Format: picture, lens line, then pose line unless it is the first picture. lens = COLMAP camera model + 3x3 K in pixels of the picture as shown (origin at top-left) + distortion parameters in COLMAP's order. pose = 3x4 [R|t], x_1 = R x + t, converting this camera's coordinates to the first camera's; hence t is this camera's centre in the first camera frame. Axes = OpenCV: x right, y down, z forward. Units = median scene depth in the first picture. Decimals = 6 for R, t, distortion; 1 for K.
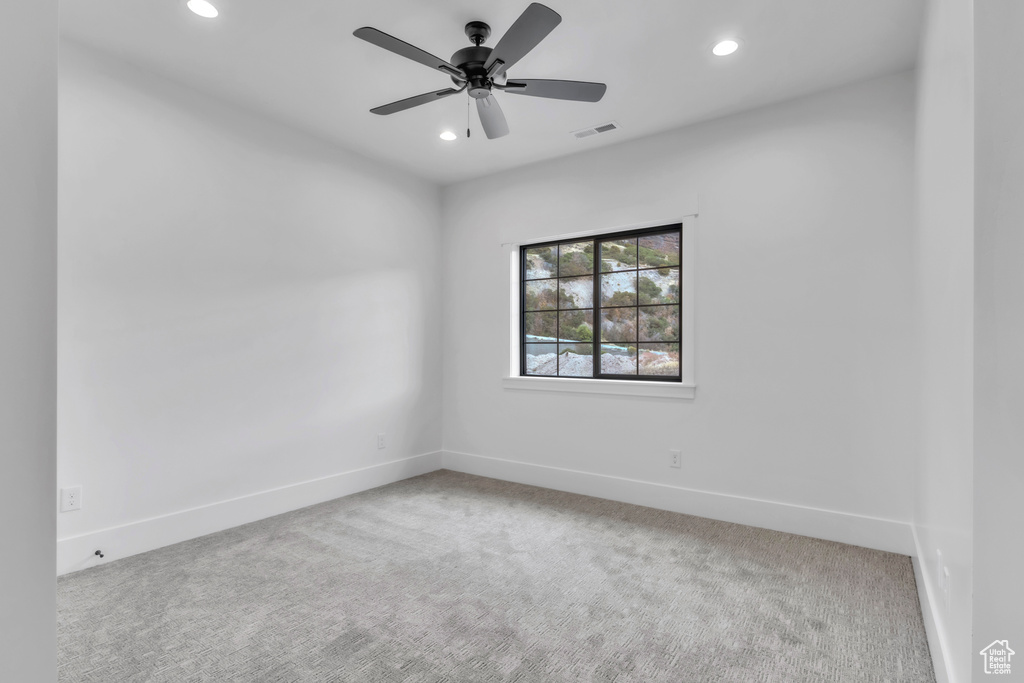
lens RADIAL K [[510.9, 0, 516.0], [0, 510.9, 353.4], [0, 0, 1]] dist [0.029391, -0.012819]
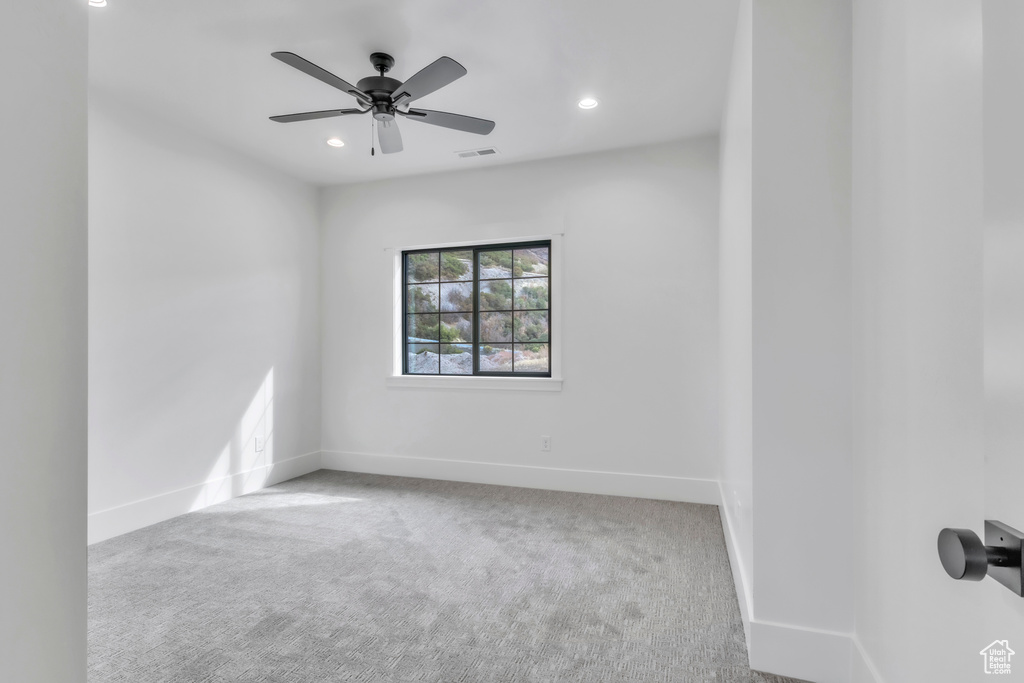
lens RADIAL K [[510.9, 0, 516.0], [0, 510.9, 353.4], [0, 0, 1]] dist [0.029391, -0.012819]
pose [[0.961787, -0.006360, 0.273726, -0.100229], [0.005969, 0.999980, 0.002259, -0.001205], [-0.273735, -0.000539, 0.961805, -0.132151]]
